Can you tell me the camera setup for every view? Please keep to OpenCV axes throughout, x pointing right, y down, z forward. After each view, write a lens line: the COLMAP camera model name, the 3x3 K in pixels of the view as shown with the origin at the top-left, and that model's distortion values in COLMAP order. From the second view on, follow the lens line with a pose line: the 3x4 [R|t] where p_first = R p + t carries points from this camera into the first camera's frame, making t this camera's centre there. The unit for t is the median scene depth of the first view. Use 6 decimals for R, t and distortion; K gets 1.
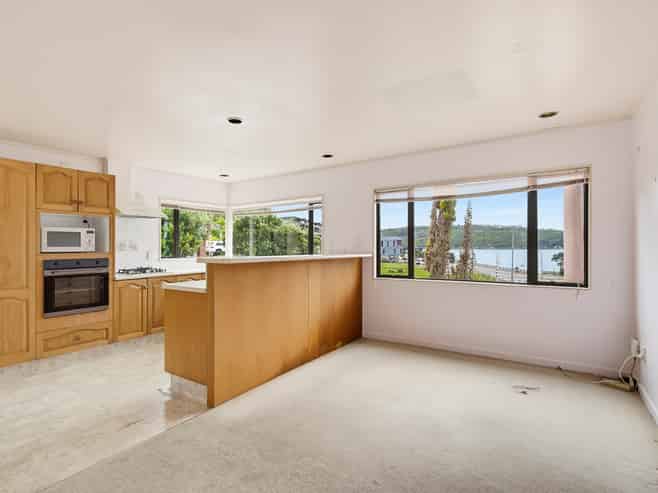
lens RADIAL K [[303.4, 0, 329.0], [0, 303.4, 246.5], [0, 0, 1]] dist [0.025158, 0.000237]
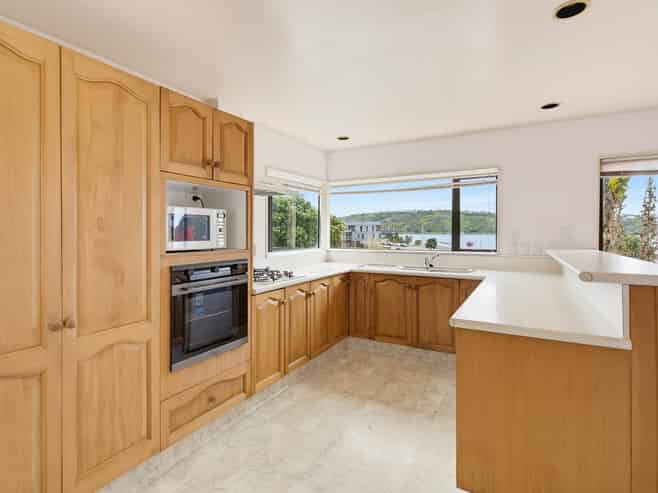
lens RADIAL K [[299.1, 0, 330.0], [0, 299.1, 233.1], [0, 0, 1]] dist [0.000549, 0.000034]
pose [[0.993000, -0.005987, 0.117959, -0.629802], [0.006390, 0.999975, -0.003037, -0.009745], [-0.117938, 0.003770, 0.993014, 0.399545]]
